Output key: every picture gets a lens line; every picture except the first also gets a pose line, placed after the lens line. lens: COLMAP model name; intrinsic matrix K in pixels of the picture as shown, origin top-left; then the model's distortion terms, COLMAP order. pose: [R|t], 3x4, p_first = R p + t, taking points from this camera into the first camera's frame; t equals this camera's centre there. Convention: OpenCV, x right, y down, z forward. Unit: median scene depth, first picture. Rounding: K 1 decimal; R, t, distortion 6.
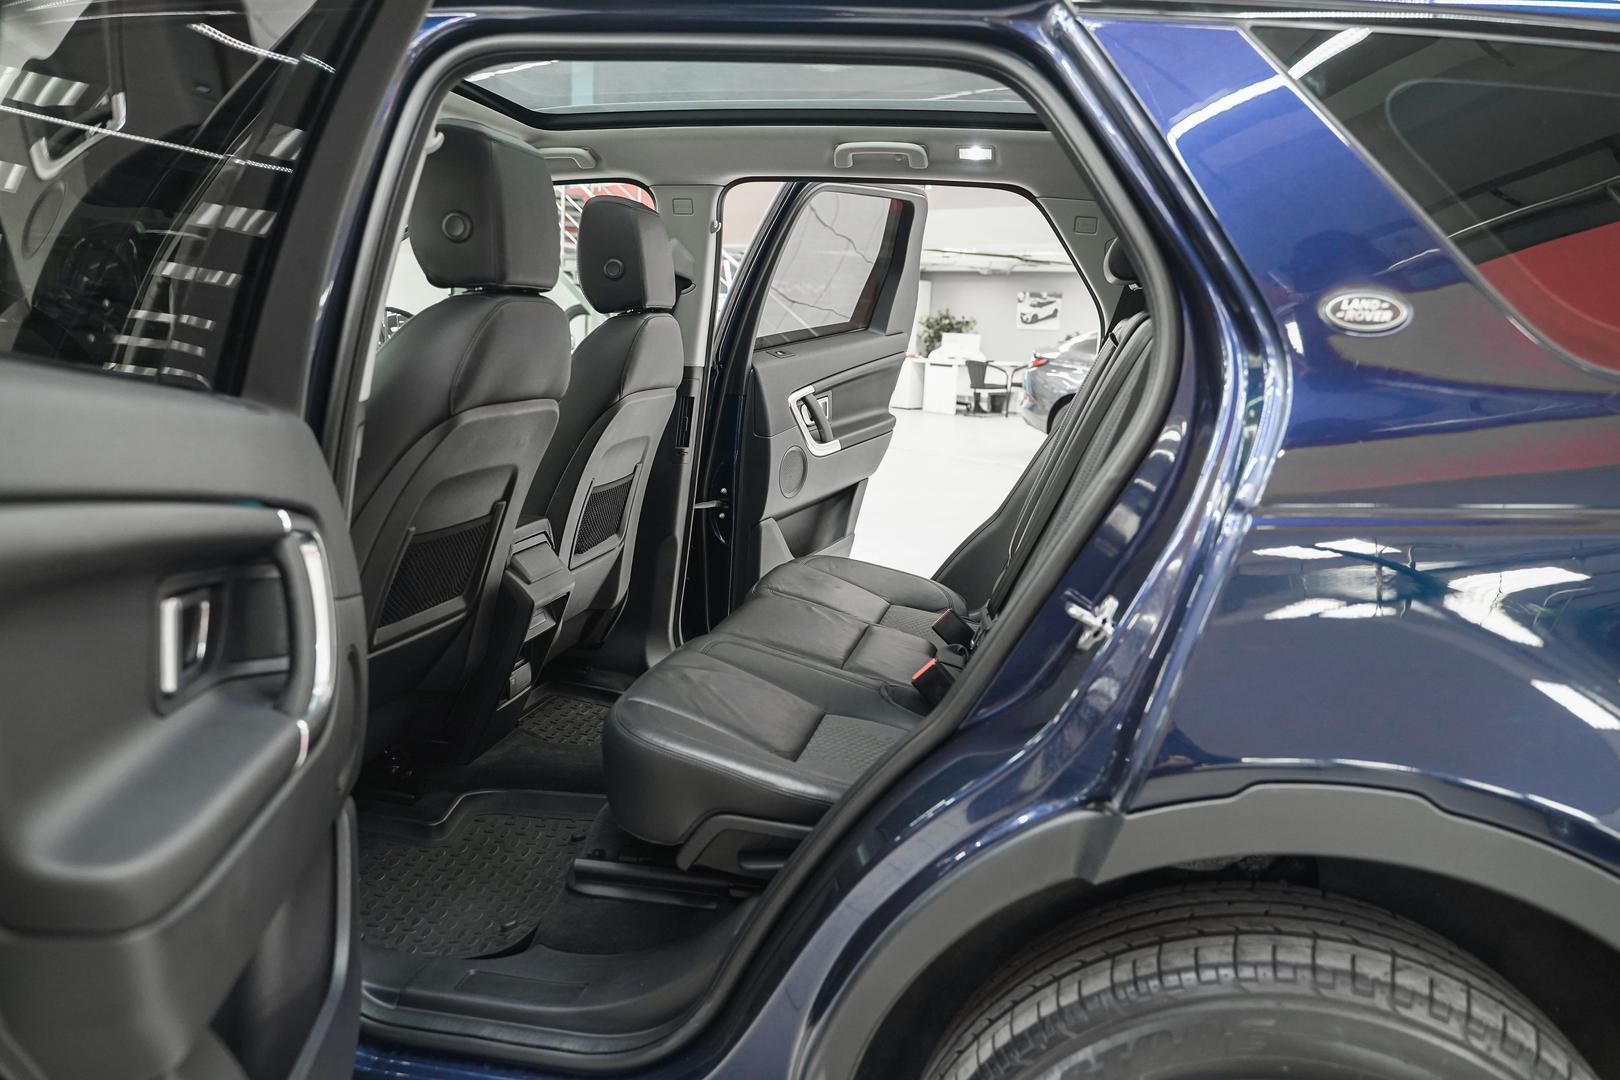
lens RADIAL K [[1346.9, 0, 810.0], [0, 1346.9, 540.0], [0, 0, 1]] dist [-0.008393, -0.007046]
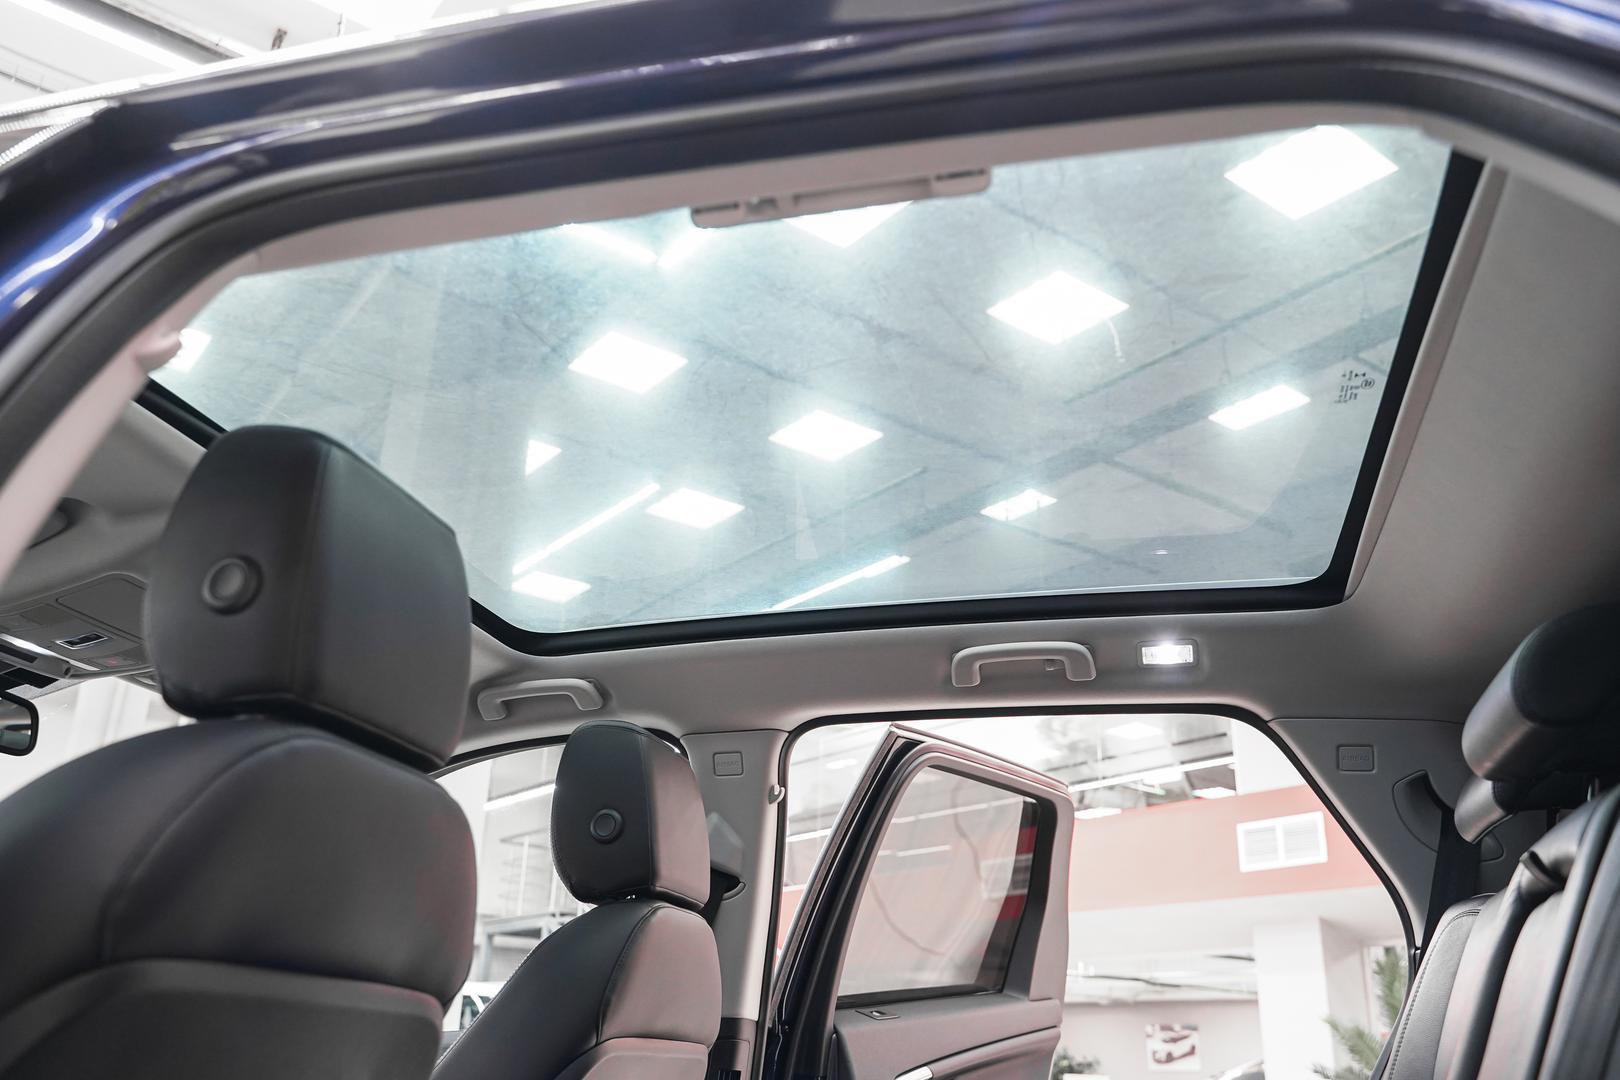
lens RADIAL K [[1346.9, 0, 810.0], [0, 1346.9, 540.0], [0, 0, 1]] dist [-0.008393, -0.007046]
pose [[0.997941, -0.034517, -0.054066, -0.012671], [0.001093, 0.851900, -0.523704, 0.009429], [0.064135, 0.522566, 0.850183, 0.358534]]
